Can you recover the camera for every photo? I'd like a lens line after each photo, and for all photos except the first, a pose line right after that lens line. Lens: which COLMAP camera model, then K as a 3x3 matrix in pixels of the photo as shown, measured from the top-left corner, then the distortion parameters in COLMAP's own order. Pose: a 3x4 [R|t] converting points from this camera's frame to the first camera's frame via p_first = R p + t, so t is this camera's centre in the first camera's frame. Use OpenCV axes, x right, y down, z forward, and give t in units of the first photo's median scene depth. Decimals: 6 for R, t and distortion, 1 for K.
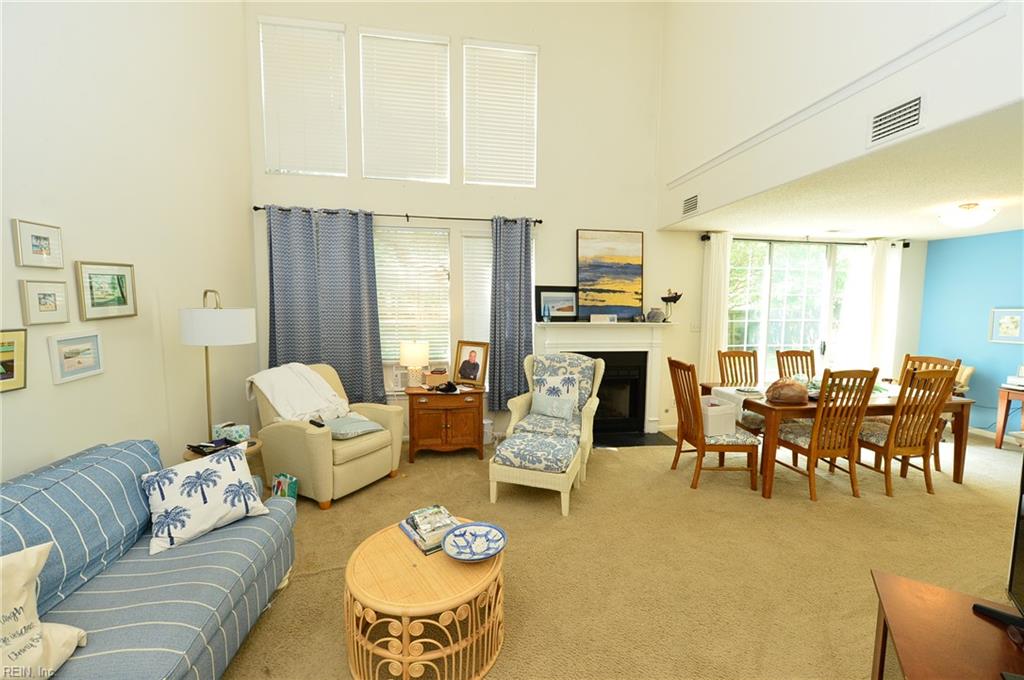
lens RADIAL K [[404.0, 0, 514.0], [0, 404.0, 338.5], [0, 0, 1]] dist [-0.009863, -0.000034]
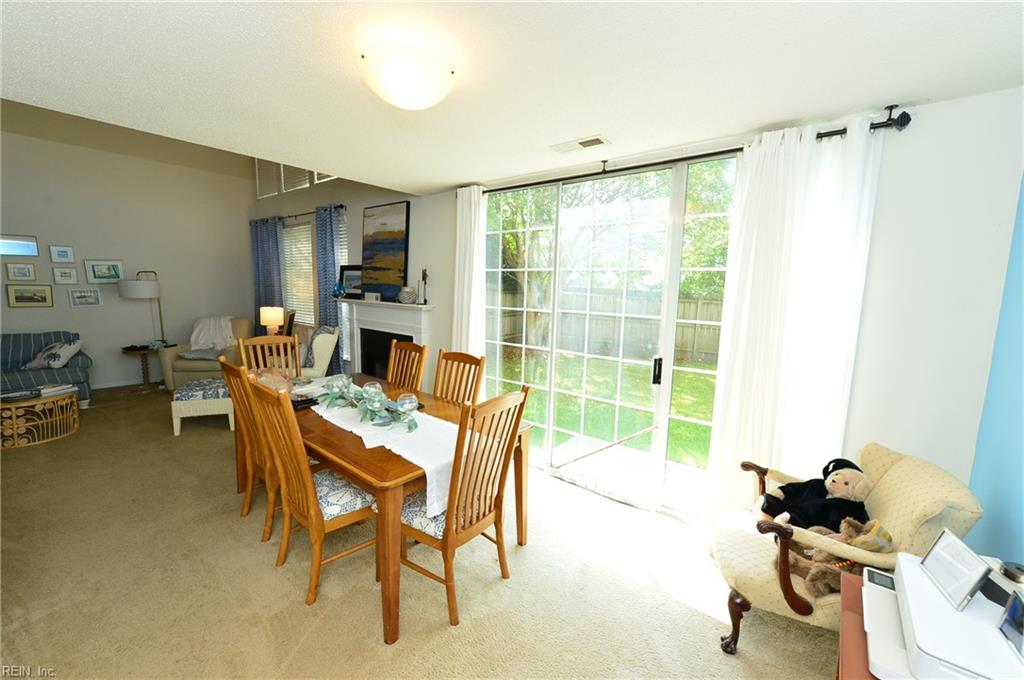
lens RADIAL K [[404.0, 0, 514.0], [0, 404.0, 338.5], [0, 0, 1]] dist [-0.009863, -0.000034]
pose [[0.673575, 0.105246, -0.731587, 1.228468], [-0.084700, 0.994281, 0.065053, -0.044277], [0.734250, 0.018147, 0.678637, 0.617554]]
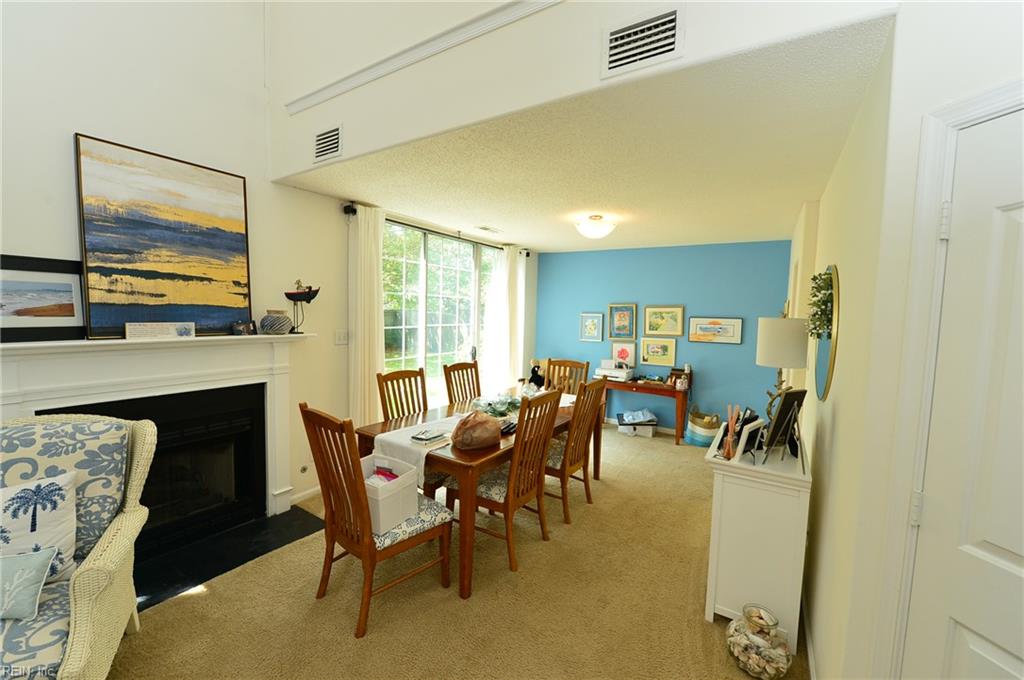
lens RADIAL K [[404.0, 0, 514.0], [0, 404.0, 338.5], [0, 0, 1]] dist [-0.009863, -0.000034]
pose [[0.661308, -0.041703, 0.748955, 0.144083], [0.038040, 0.999033, 0.022040, -0.035567], [-0.749150, 0.013915, 0.662255, 0.360073]]
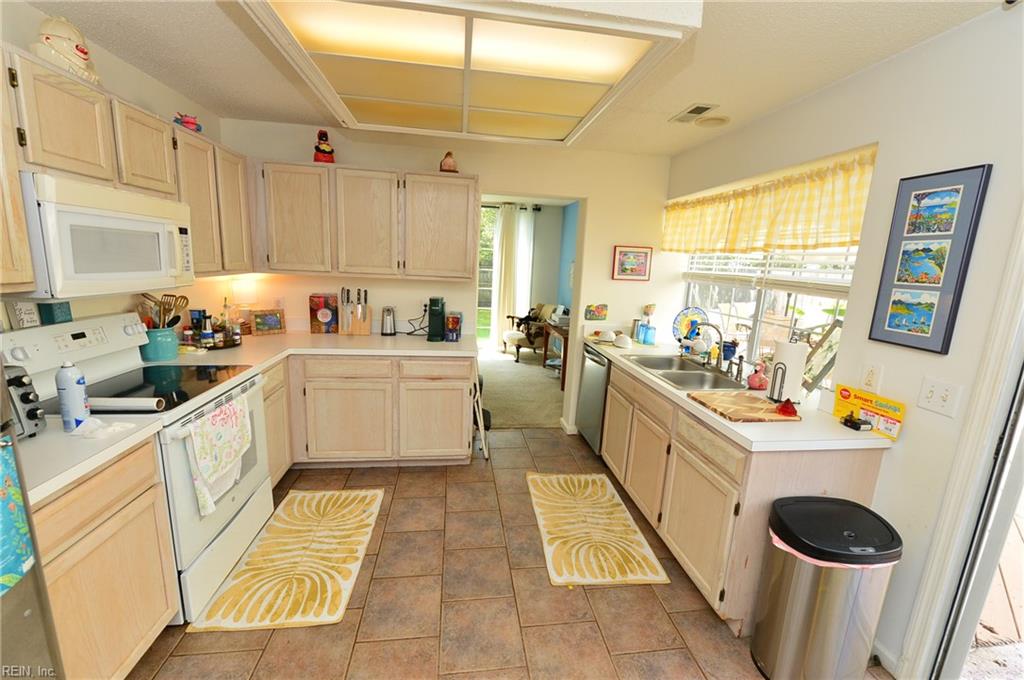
lens RADIAL K [[404.0, 0, 514.0], [0, 404.0, 338.5], [0, 0, 1]] dist [-0.009863, -0.000034]
pose [[0.999121, 0.041465, -0.006171, 1.111080], [-0.040586, 0.993611, 0.105309, 0.039556], [0.010498, -0.104966, 0.994420, -0.319338]]
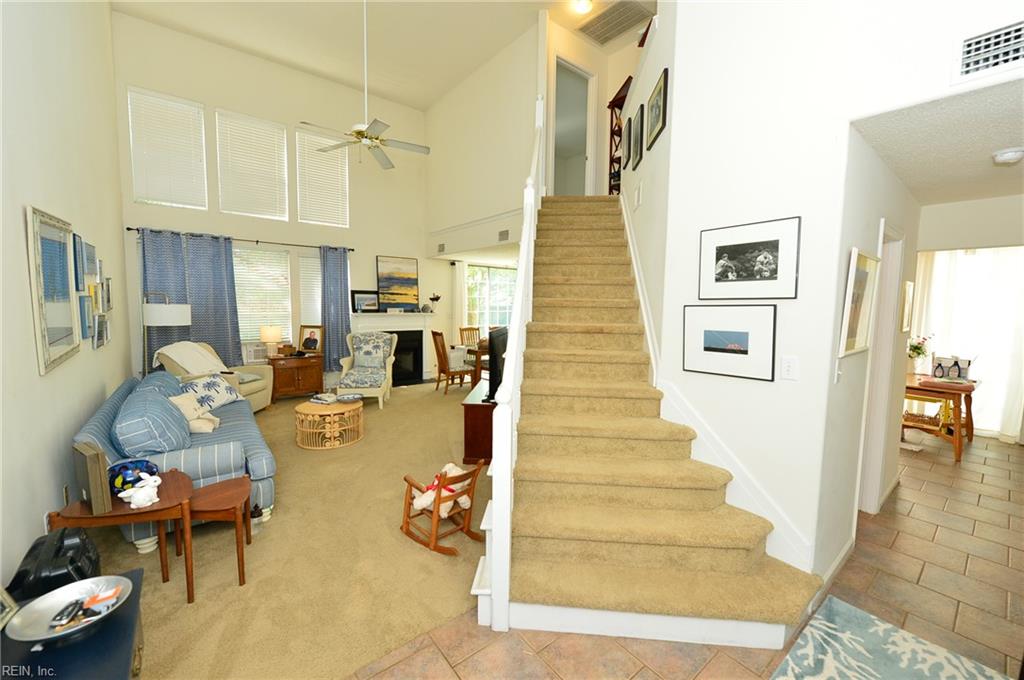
lens RADIAL K [[404.0, 0, 514.0], [0, 404.0, 338.5], [0, 0, 1]] dist [-0.009863, -0.000034]
pose [[0.870168, -0.038970, 0.491212, -0.178938], [0.033808, 0.999240, 0.019384, 0.051135], [-0.491595, -0.000261, 0.870824, -0.706784]]
